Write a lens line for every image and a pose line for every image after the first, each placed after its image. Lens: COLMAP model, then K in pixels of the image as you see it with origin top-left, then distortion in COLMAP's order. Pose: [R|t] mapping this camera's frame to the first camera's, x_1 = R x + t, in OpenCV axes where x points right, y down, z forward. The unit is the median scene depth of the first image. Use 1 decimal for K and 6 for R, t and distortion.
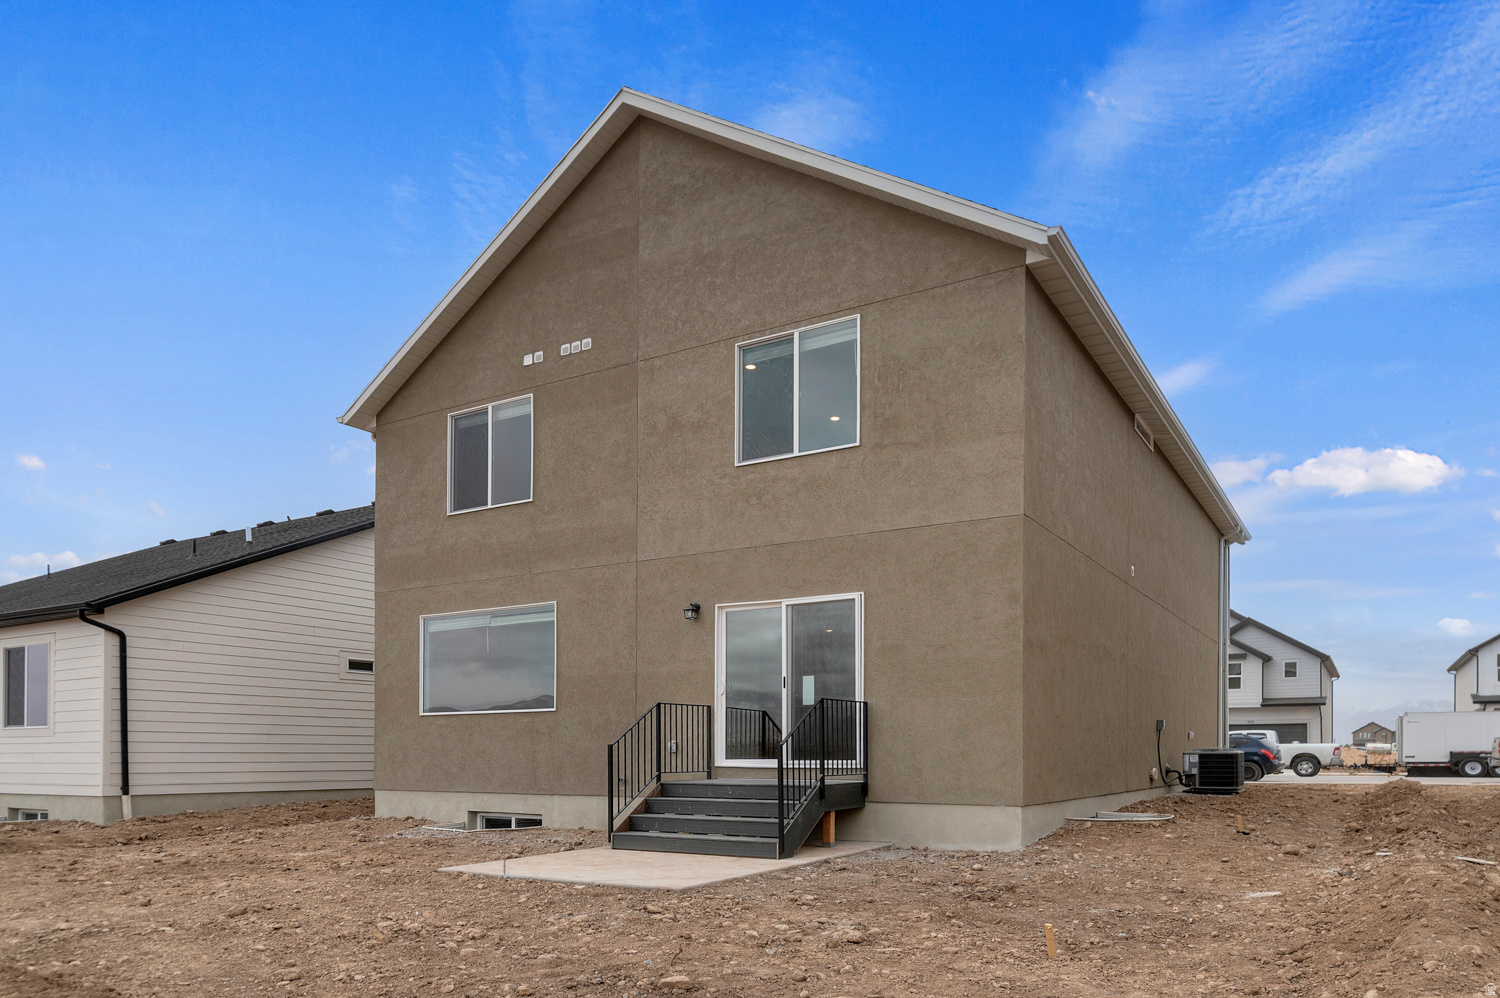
lens RADIAL K [[1019.3, 0, 748.1], [0, 1019.3, 535.0], [0, 0, 1]] dist [0.001279, -0.000415]
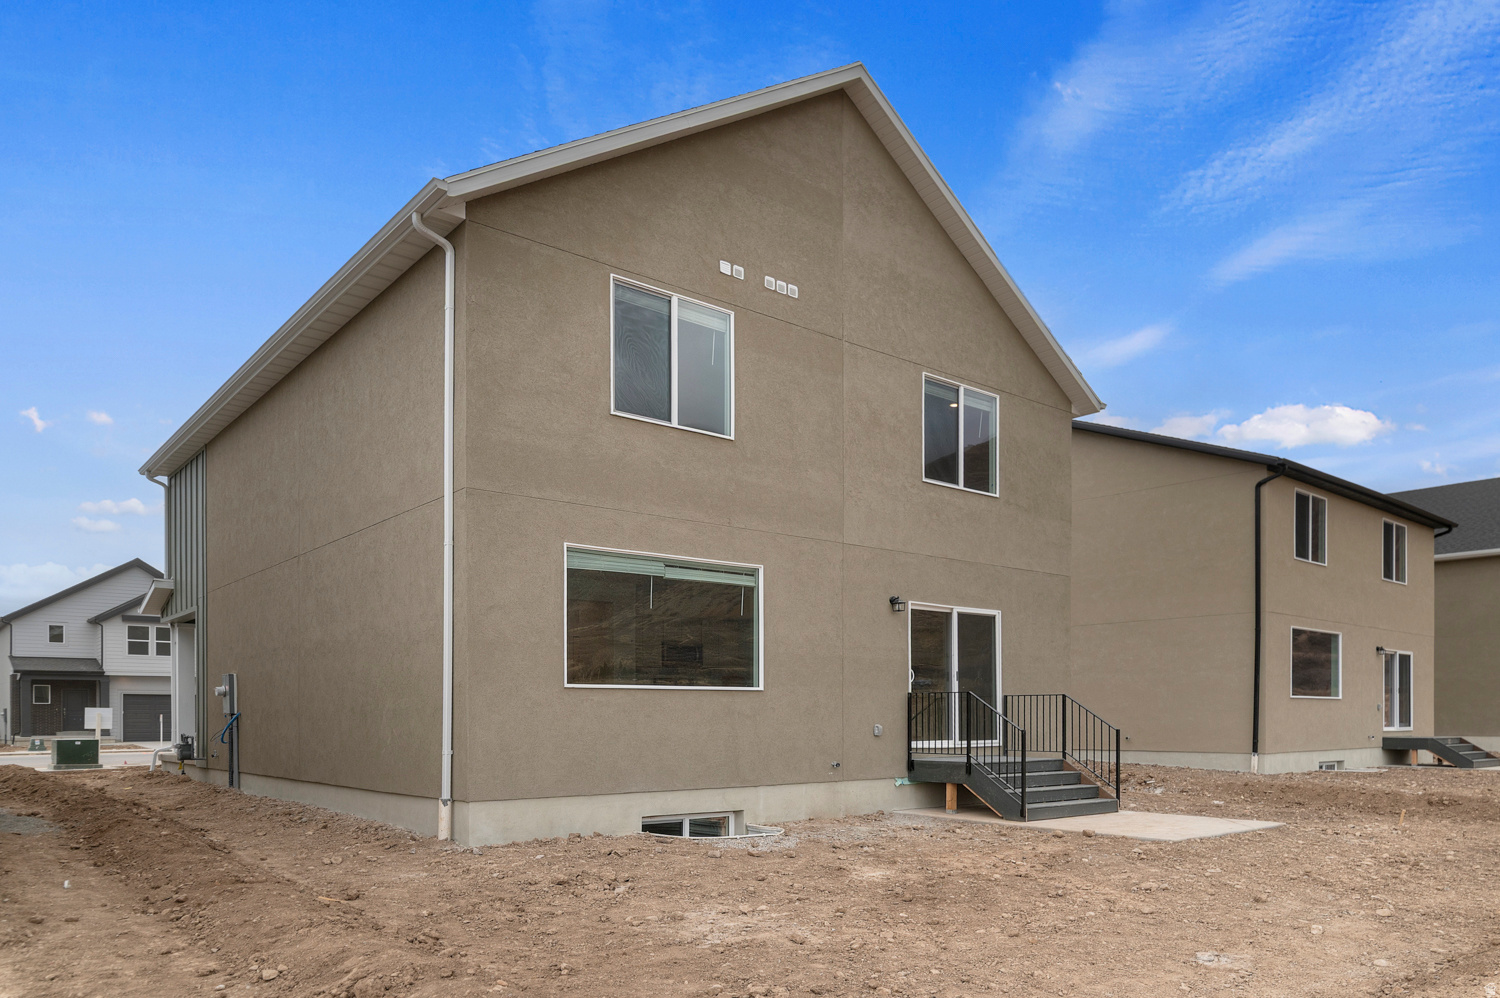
lens RADIAL K [[1019.3, 0, 748.1], [0, 1019.3, 535.0], [0, 0, 1]] dist [0.001279, -0.000415]
pose [[0.329363, 0.174357, 0.927965, -1.026260], [-0.188062, 0.975225, -0.116488, 0.146057], [-0.925285, -0.136148, 0.353993, 0.716807]]
